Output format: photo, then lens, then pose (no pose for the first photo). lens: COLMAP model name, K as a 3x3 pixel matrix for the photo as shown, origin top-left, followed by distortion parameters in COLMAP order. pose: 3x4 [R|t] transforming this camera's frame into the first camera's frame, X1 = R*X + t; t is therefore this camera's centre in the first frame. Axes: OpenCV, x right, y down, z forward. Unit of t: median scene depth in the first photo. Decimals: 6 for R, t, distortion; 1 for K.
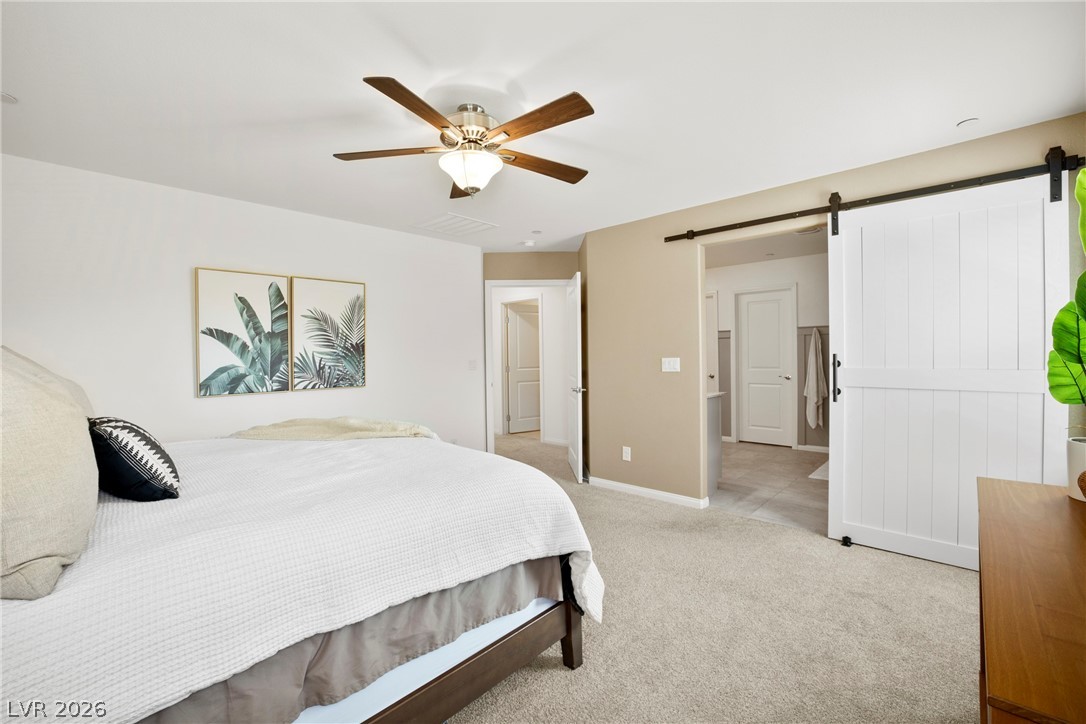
lens RADIAL K [[472.1, 0, 538.4], [0, 472.1, 362.0], [0, 0, 1]] dist [-0.017361, 0.004756]
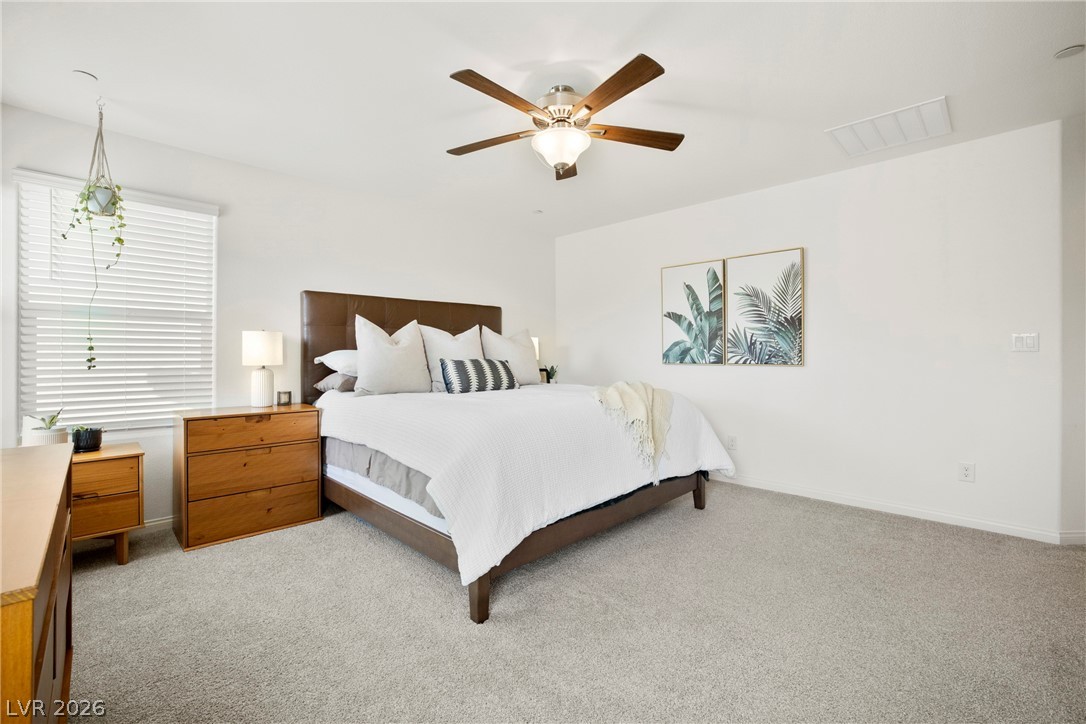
lens RADIAL K [[472.1, 0, 540.2], [0, 472.1, 353.2], [0, 0, 1]] dist [-0.017361, 0.004756]
pose [[-0.015249, 0.017522, -0.999730, 0.573889], [-0.014259, 0.999741, 0.017739, 0.022801], [0.999782, 0.014526, -0.014995, 0.597607]]
